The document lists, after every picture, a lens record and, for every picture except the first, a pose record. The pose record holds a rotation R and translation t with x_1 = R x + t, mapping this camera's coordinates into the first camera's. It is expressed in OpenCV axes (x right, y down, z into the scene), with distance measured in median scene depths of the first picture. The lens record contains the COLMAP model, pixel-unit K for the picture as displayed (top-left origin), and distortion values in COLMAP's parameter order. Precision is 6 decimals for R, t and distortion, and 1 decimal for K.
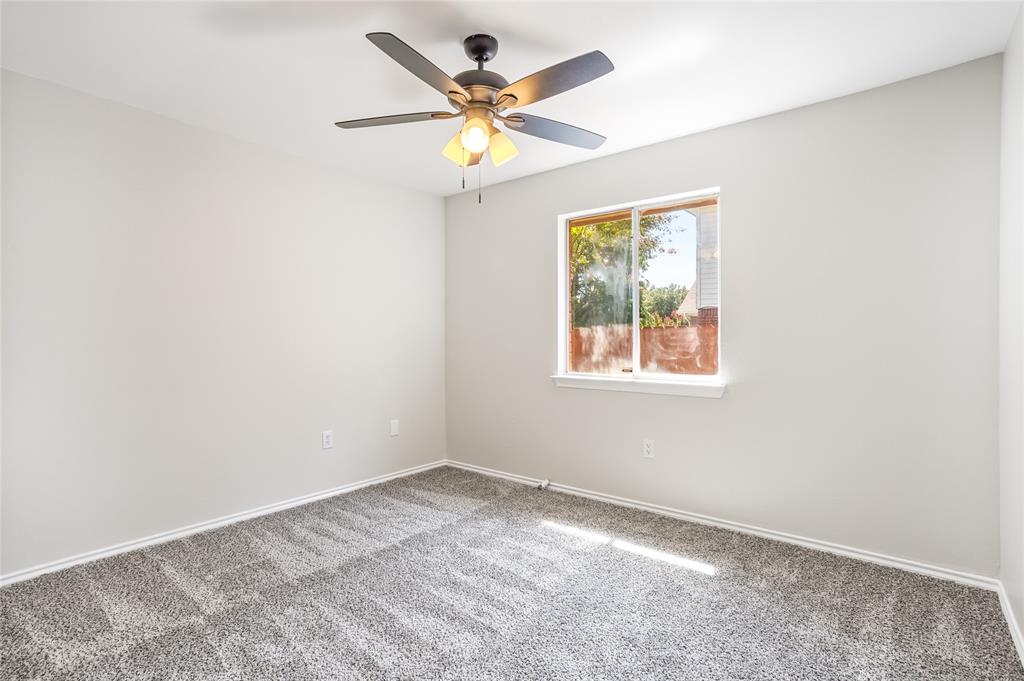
lens RADIAL K [[495.5, 0, 507.1], [0, 495.5, 340.5], [0, 0, 1]] dist [-0.048491, 0.034147]
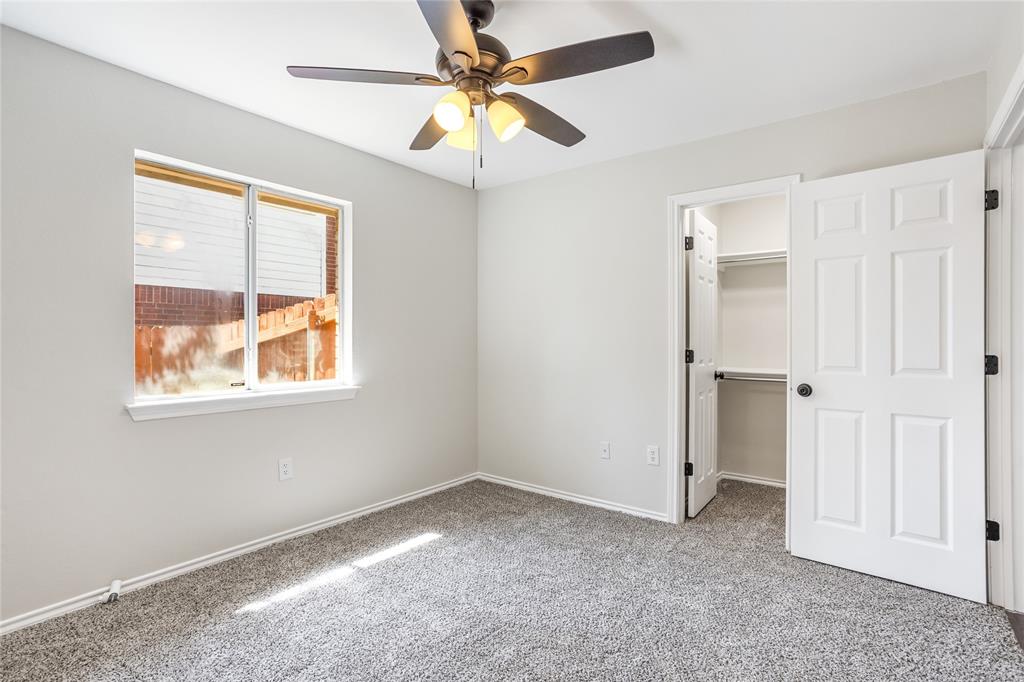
lens RADIAL K [[495.5, 0, 507.1], [0, 495.5, 341.0], [0, 0, 1]] dist [-0.048491, 0.034147]
pose [[-0.022810, 0.002649, 0.999736, -0.603208], [0.004367, 0.999987, -0.002550, -0.005136], [-0.999730, 0.004307, -0.022821, 0.627924]]
